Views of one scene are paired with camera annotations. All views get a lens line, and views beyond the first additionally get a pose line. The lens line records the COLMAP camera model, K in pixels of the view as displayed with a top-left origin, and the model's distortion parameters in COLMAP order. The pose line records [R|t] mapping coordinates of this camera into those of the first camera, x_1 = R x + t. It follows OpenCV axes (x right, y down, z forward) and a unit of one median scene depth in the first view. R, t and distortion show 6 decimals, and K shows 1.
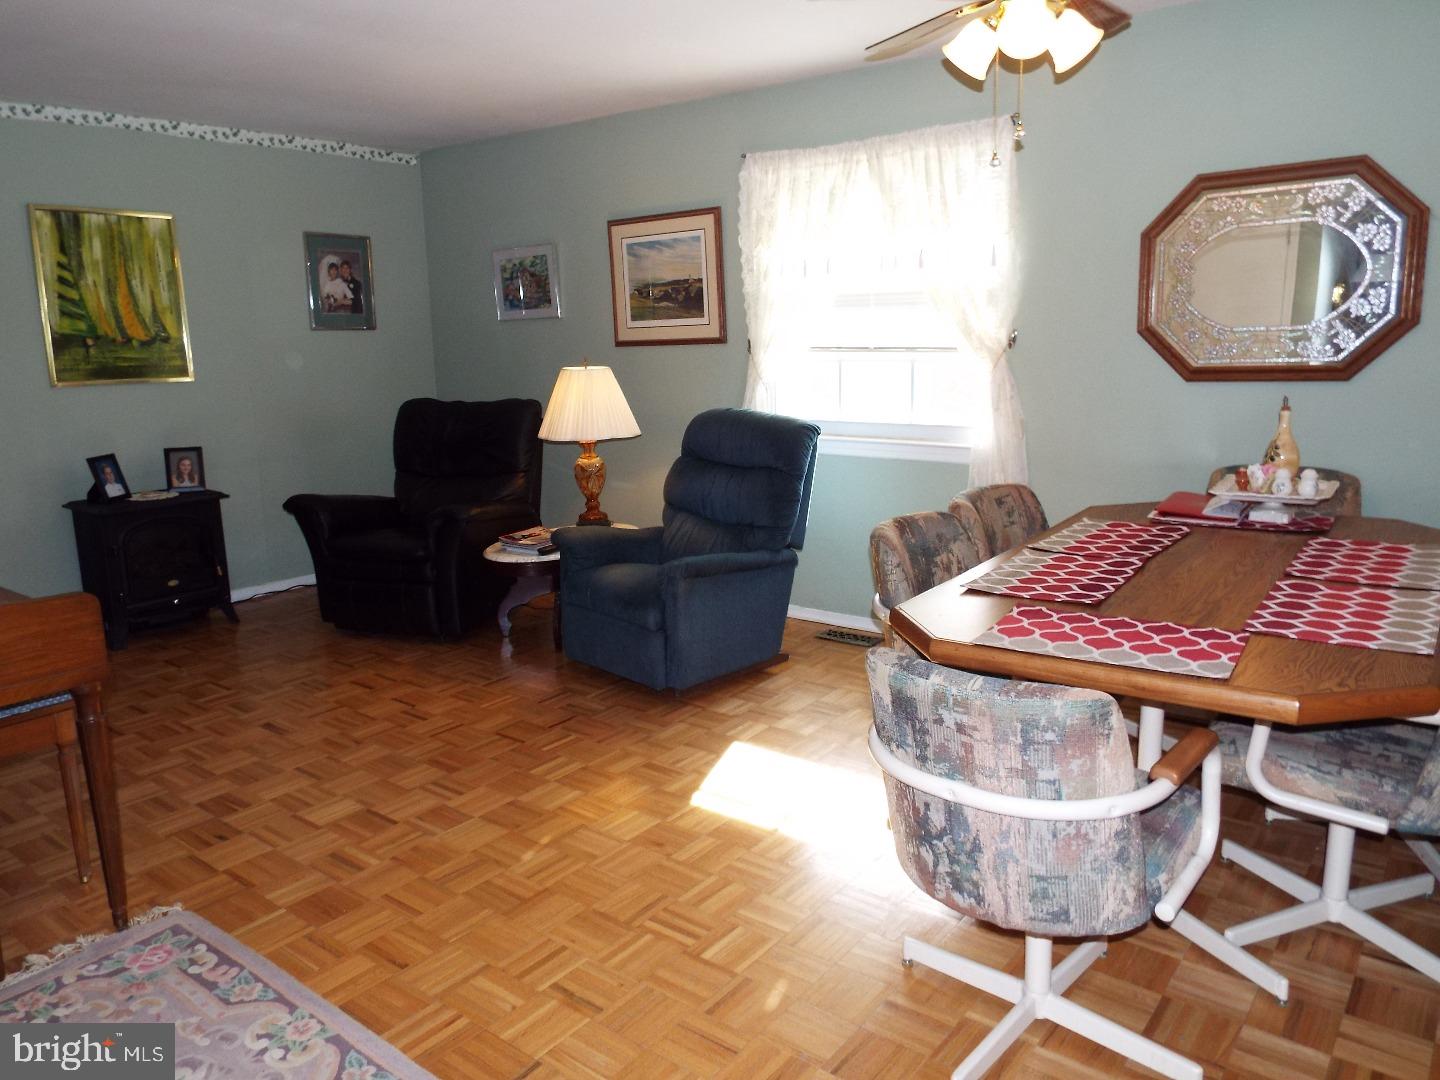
lens RADIAL K [[1041.5, 0, 698.4], [0, 1041.5, 529.3], [0, 0, 1]] dist [-0.019808, 0.024204]
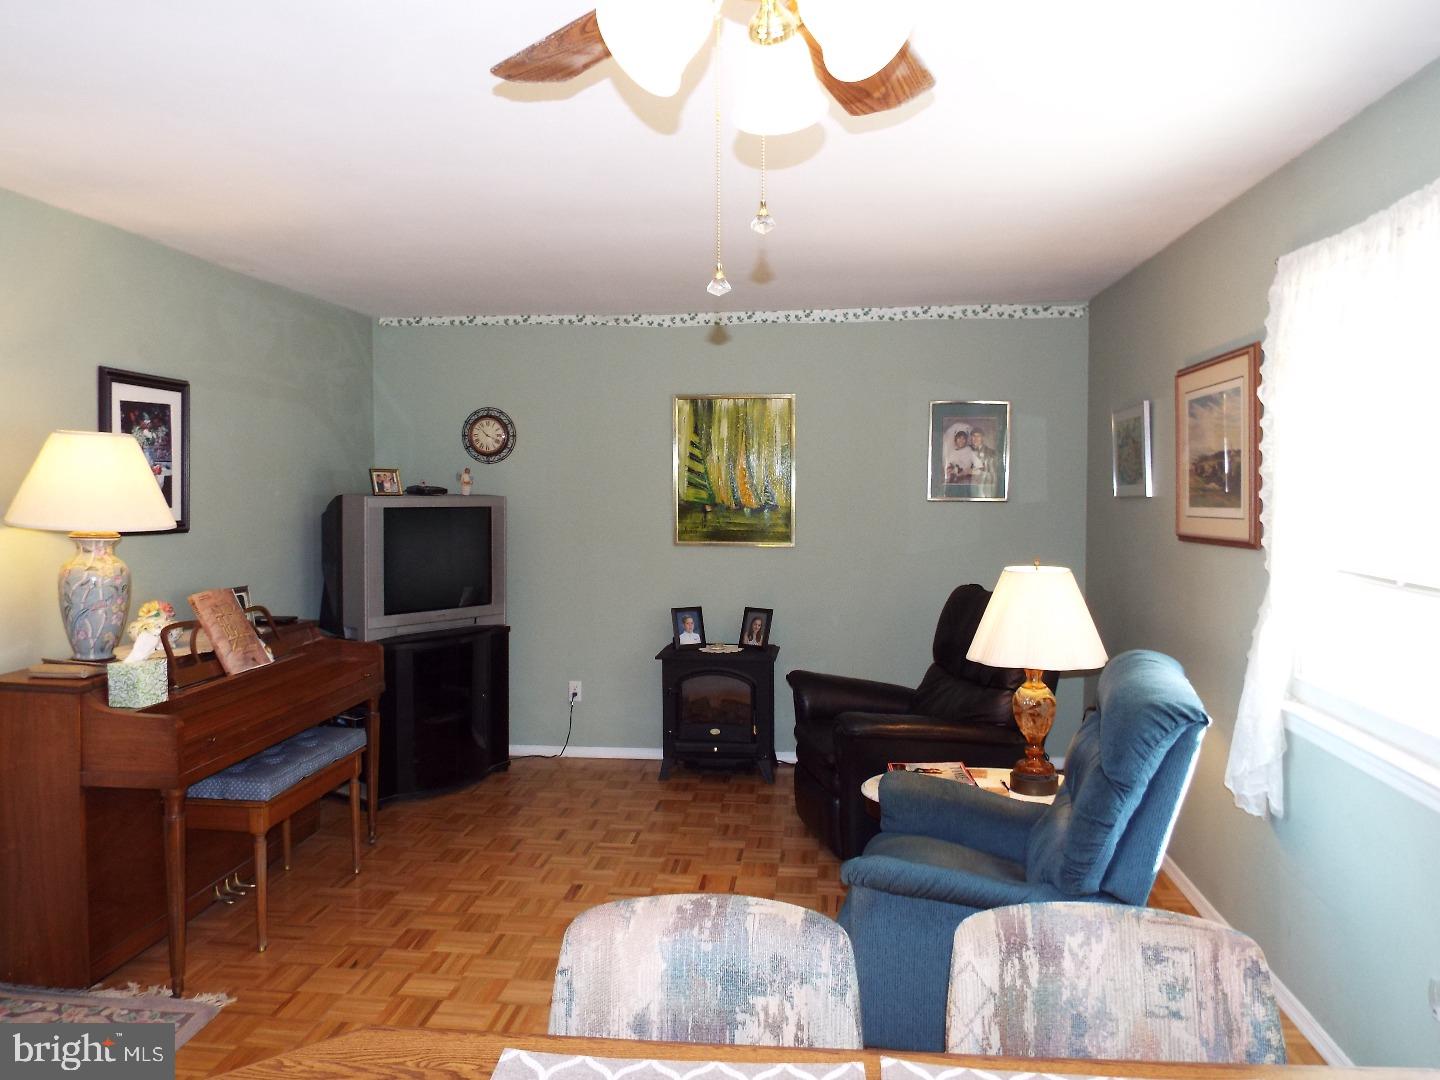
lens RADIAL K [[1041.5, 0, 721.0], [0, 1041.5, 541.5], [0, 0, 1]] dist [-0.019808, 0.024204]
pose [[0.521481, 0.067132, -0.850618, 0.405895], [-0.171623, 0.984779, -0.027495, -0.114832], [0.835825, 0.160324, 0.525065, 0.409904]]
